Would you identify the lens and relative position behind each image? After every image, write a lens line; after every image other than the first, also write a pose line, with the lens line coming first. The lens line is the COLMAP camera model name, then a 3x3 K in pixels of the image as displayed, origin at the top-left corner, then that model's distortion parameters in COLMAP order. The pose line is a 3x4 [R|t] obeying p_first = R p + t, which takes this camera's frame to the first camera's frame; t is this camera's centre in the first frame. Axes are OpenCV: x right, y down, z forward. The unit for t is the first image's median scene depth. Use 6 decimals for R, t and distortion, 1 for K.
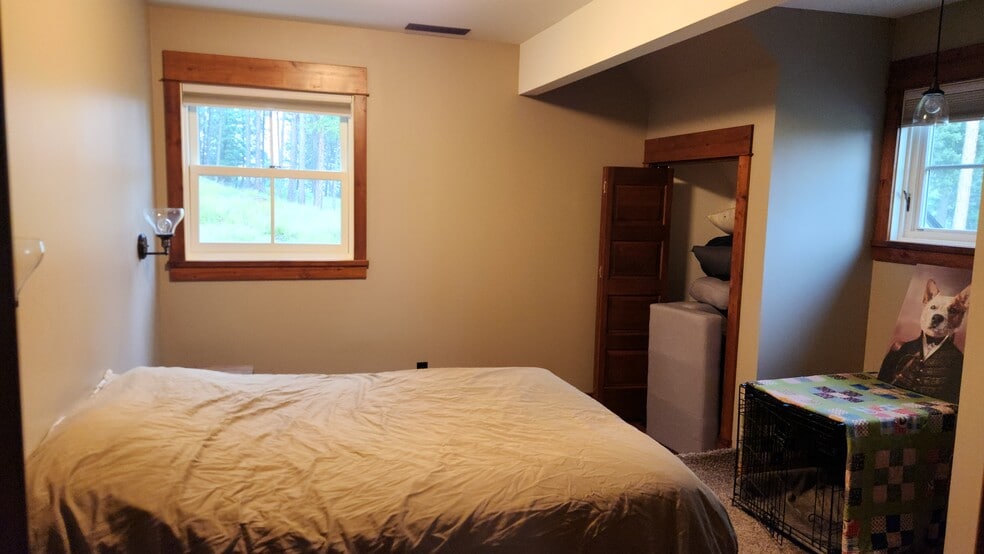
lens RADIAL K [[679.6, 0, 491.7], [0, 679.6, 279.2], [0, 0, 1]] dist [0.071168, -0.007877]
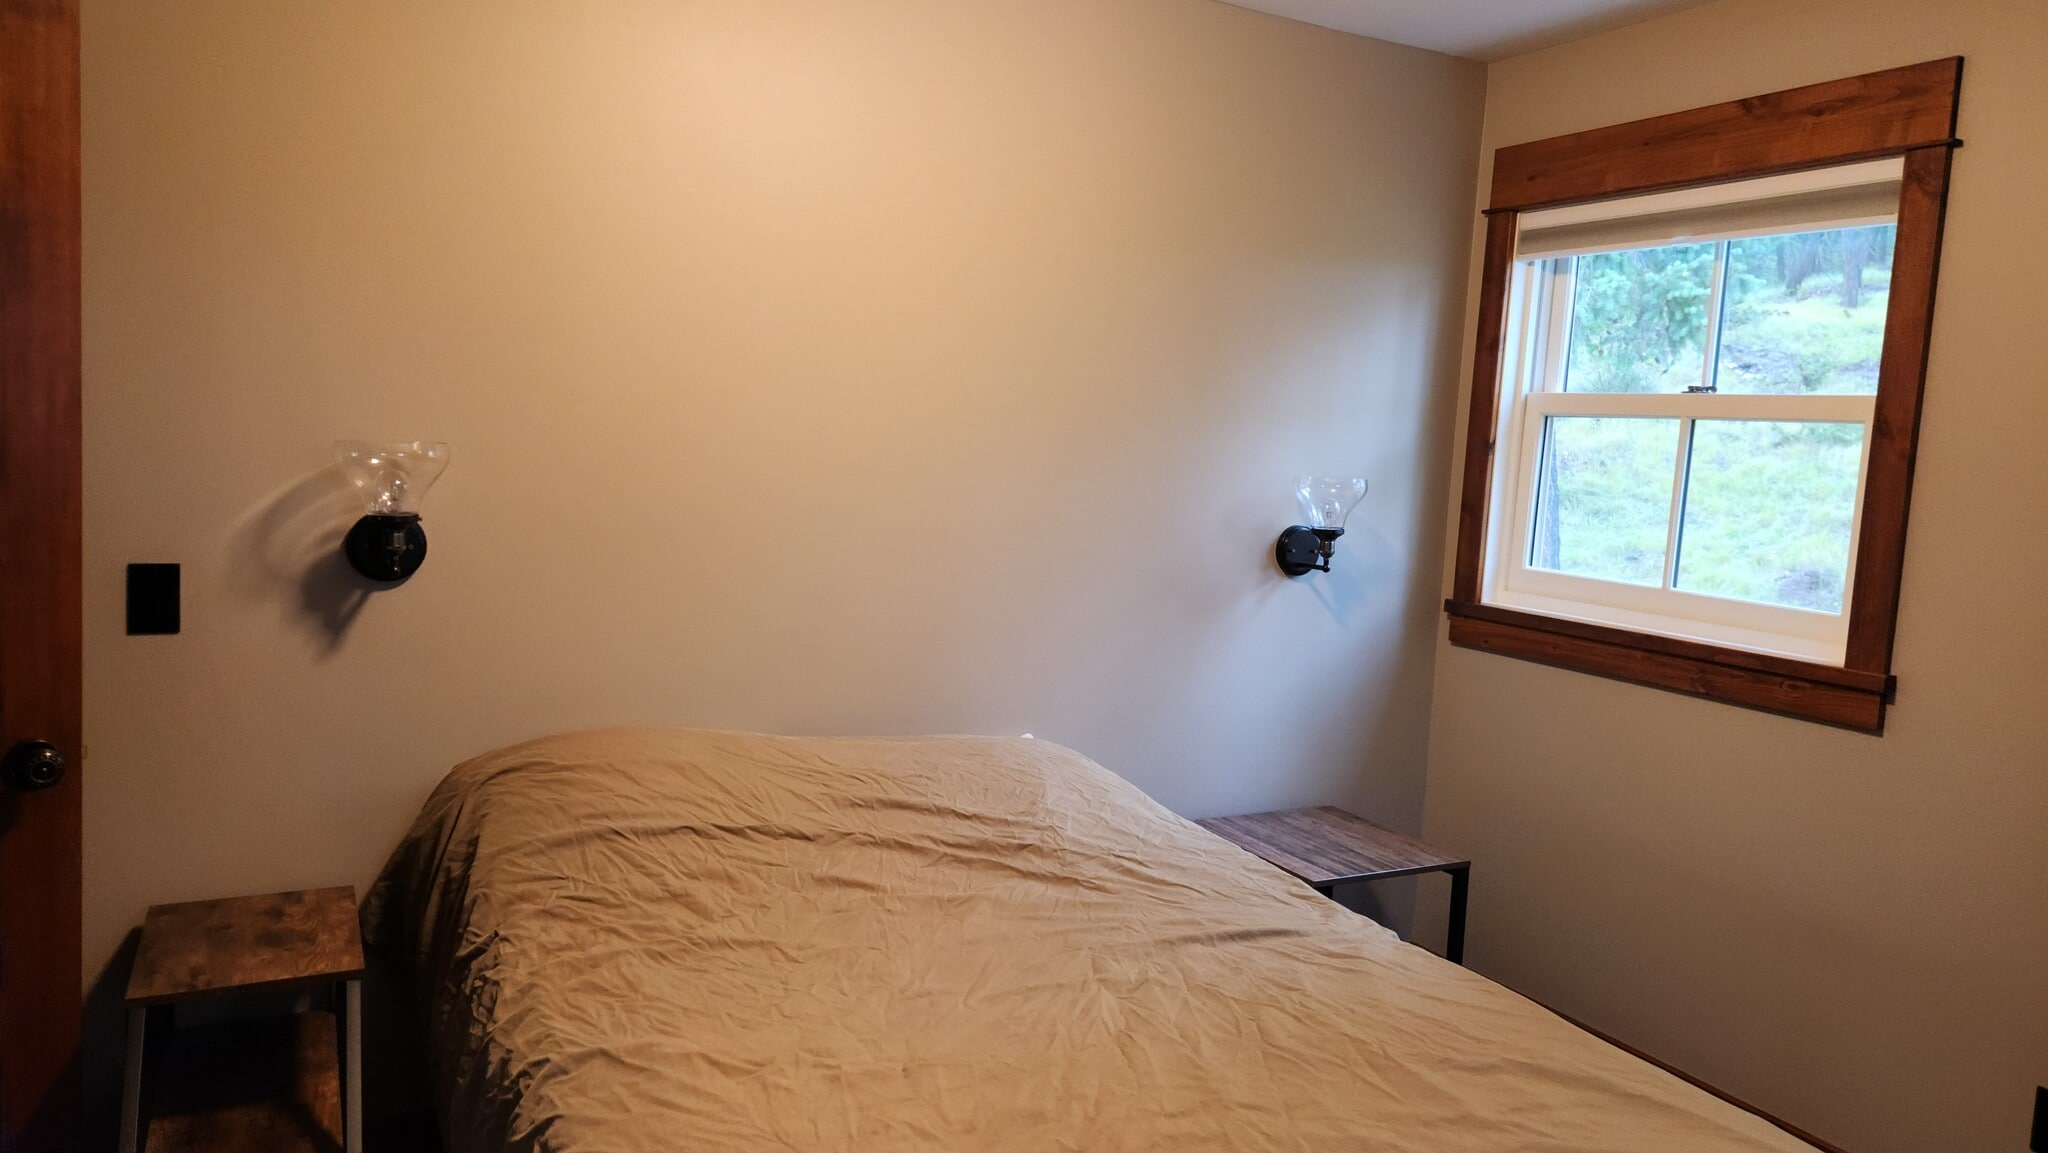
lens RADIAL K [[1414.5, 0, 1023.3], [0, 1414.5, 566.4], [0, 0, 1]] dist [0.071168, -0.007877]
pose [[0.167763, 0.076603, -0.982847, 0.562711], [-0.169972, 0.984294, 0.047704, -0.059080], [0.971064, 0.159053, 0.178148, 0.720605]]
